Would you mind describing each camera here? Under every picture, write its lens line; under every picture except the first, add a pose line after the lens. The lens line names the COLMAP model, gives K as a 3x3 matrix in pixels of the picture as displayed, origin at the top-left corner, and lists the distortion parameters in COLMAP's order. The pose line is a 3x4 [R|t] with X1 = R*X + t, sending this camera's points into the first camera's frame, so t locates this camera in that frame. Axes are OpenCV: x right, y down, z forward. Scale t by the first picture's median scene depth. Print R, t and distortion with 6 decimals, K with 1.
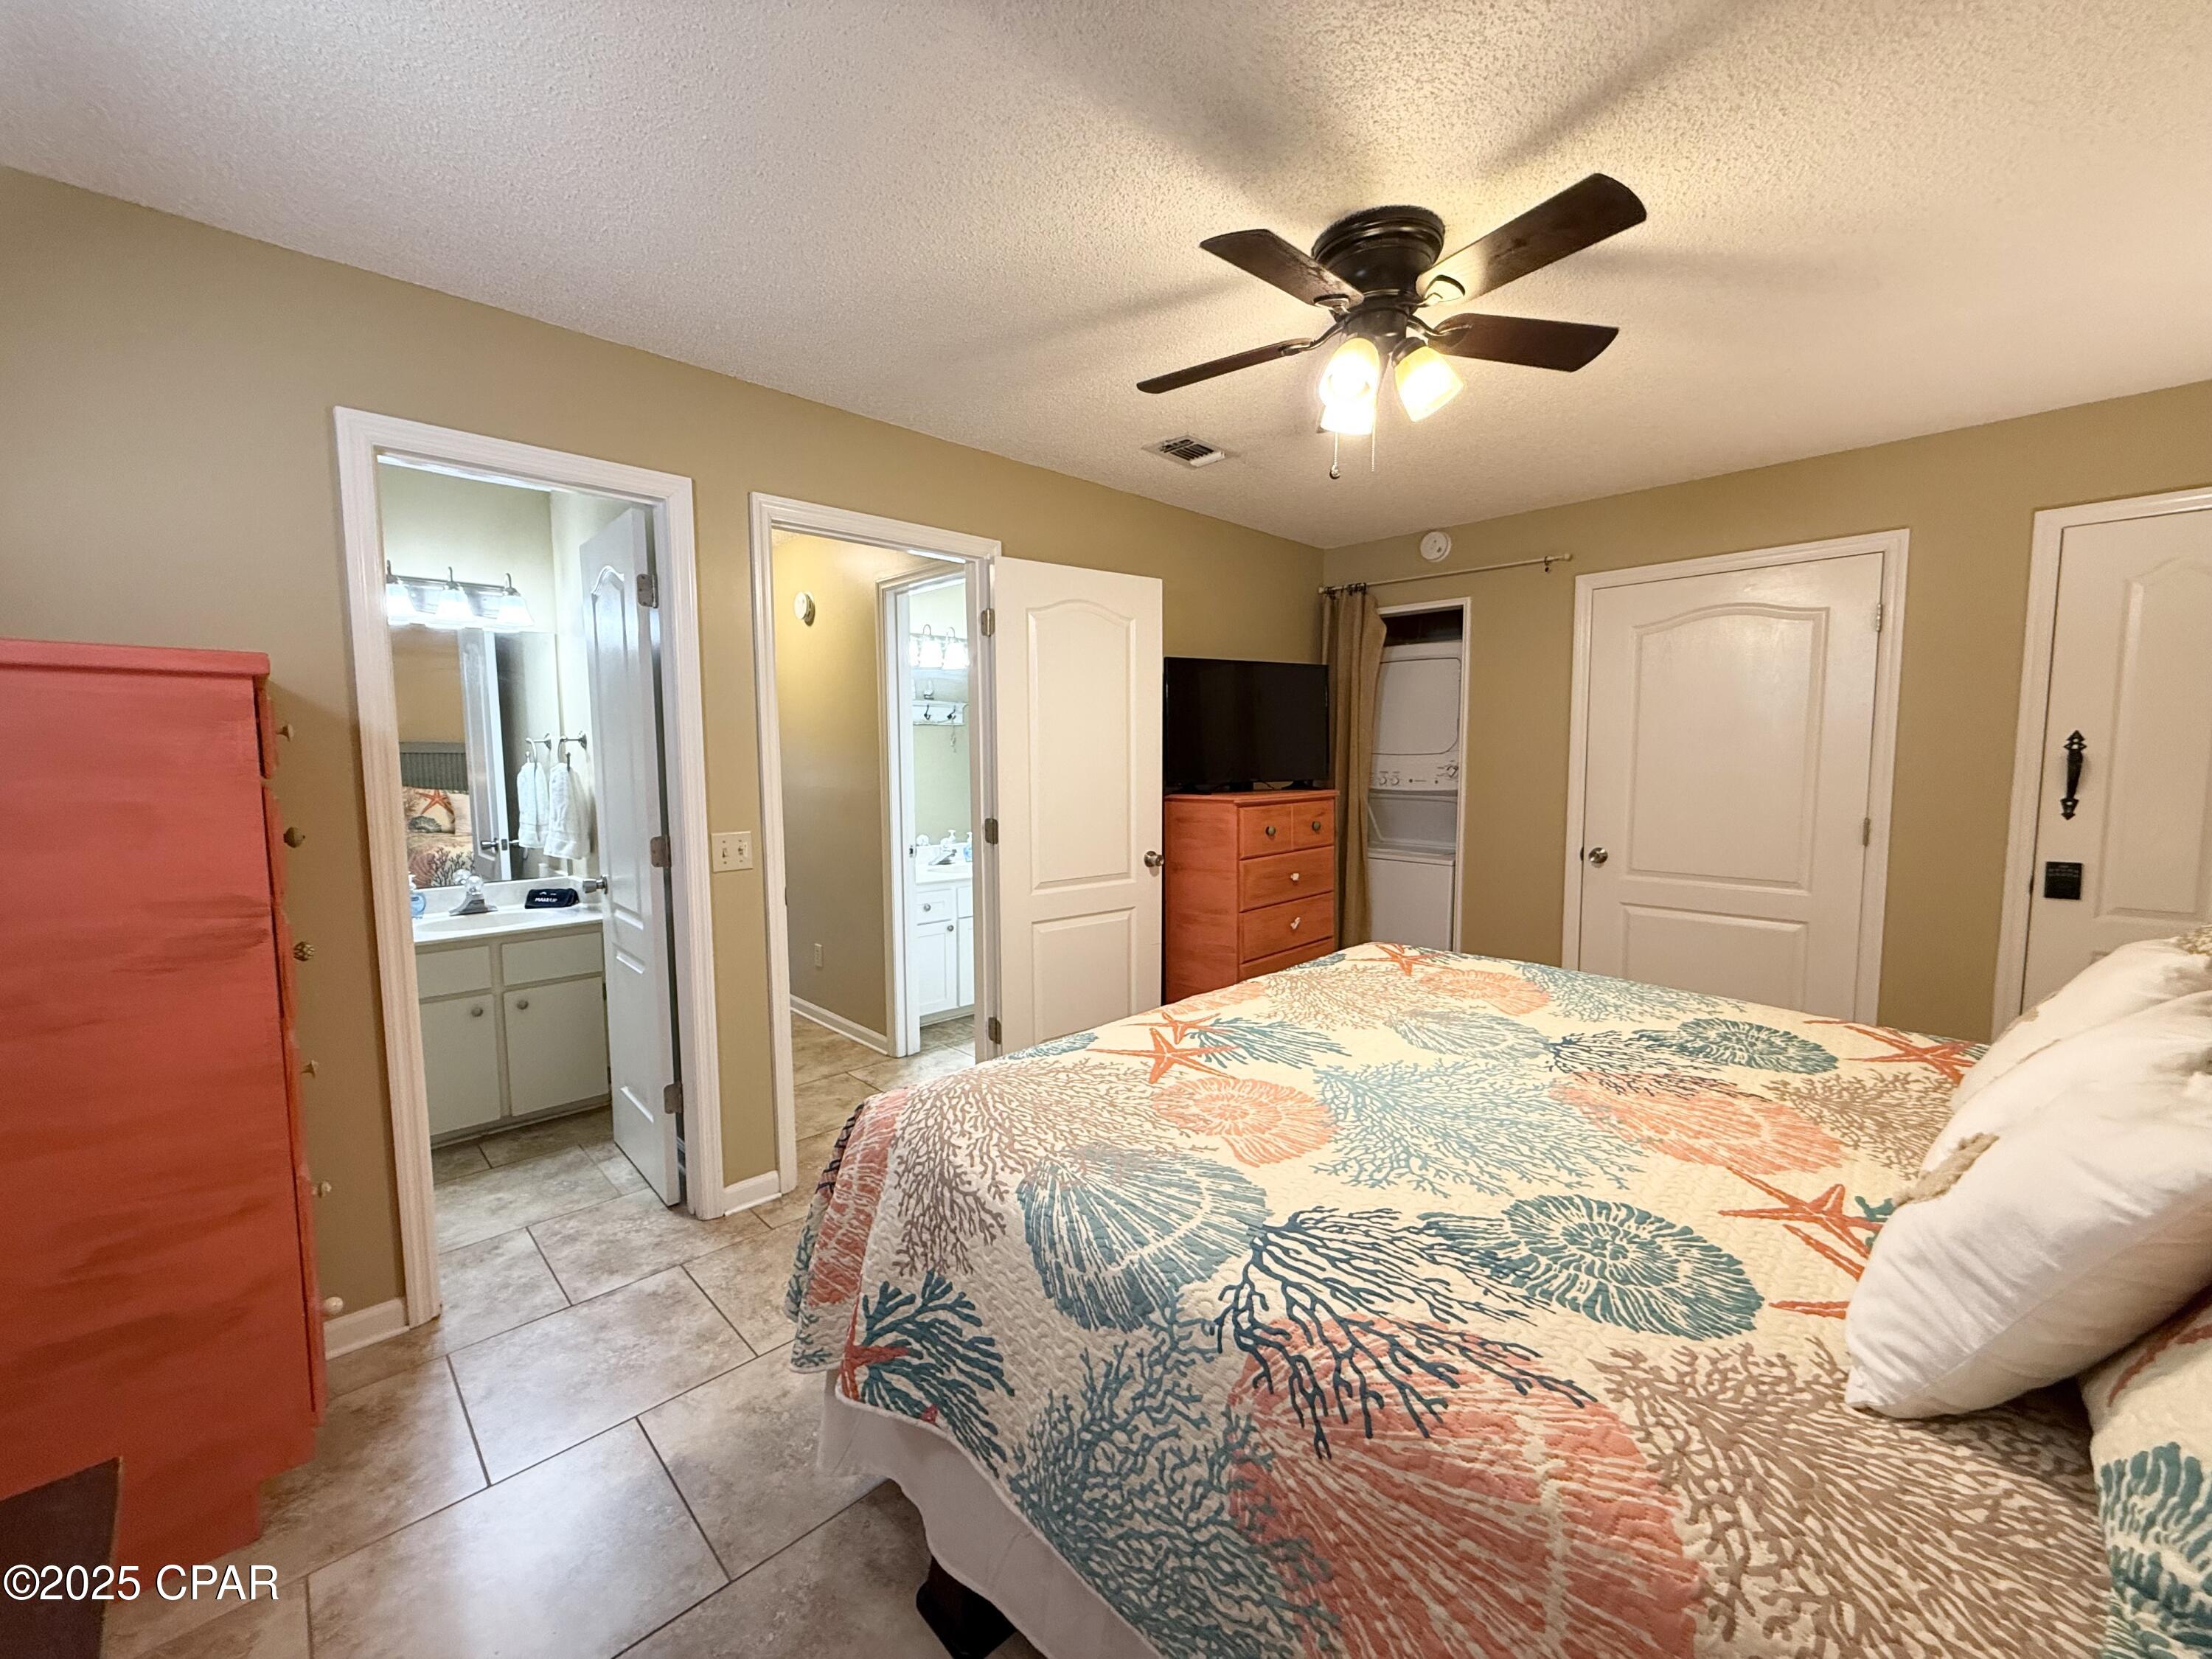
lens RADIAL K [[879.3, 0, 1098.9], [0, 879.3, 830.7], [0, 0, 1]] dist [0.000709, -0.000411]
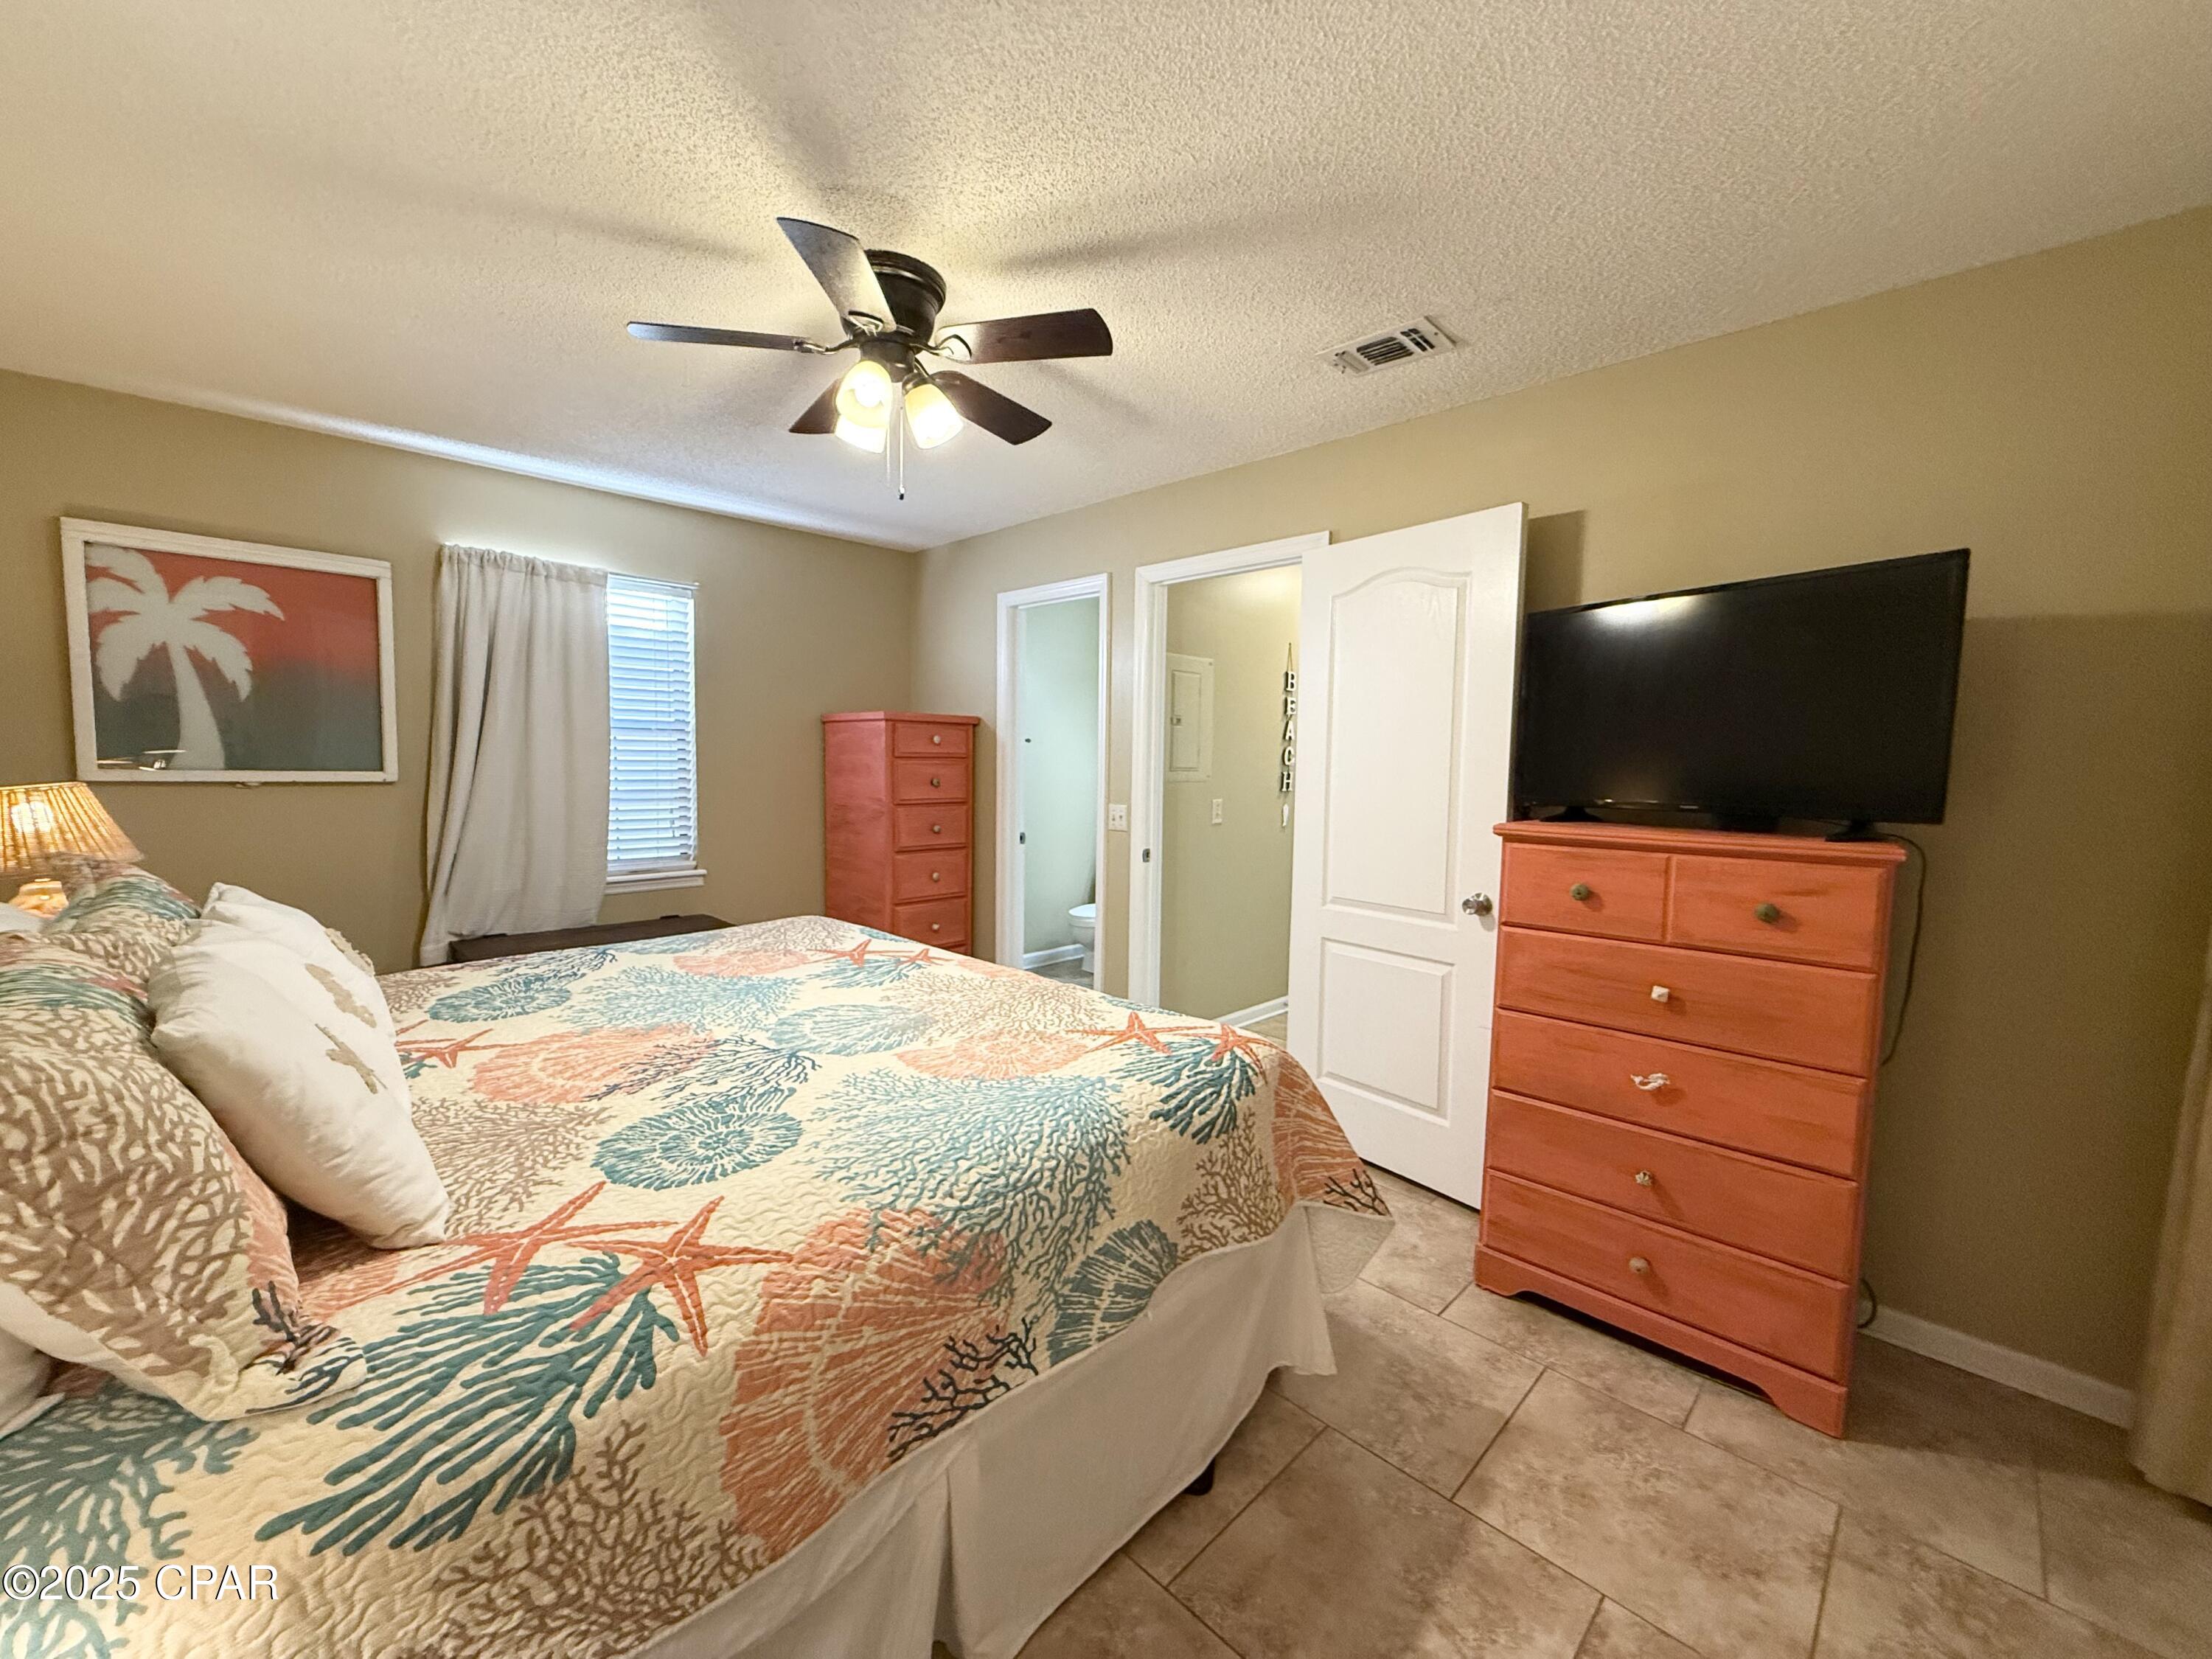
lens RADIAL K [[879.3, 0, 1098.9], [0, 879.3, 830.7], [0, 0, 1]] dist [0.000709, -0.000411]
pose [[0.023338, 0.089619, -0.995703, 1.946270], [-0.102618, 0.990928, 0.086784, -0.144494], [0.994447, 0.100152, 0.032322, 1.711765]]
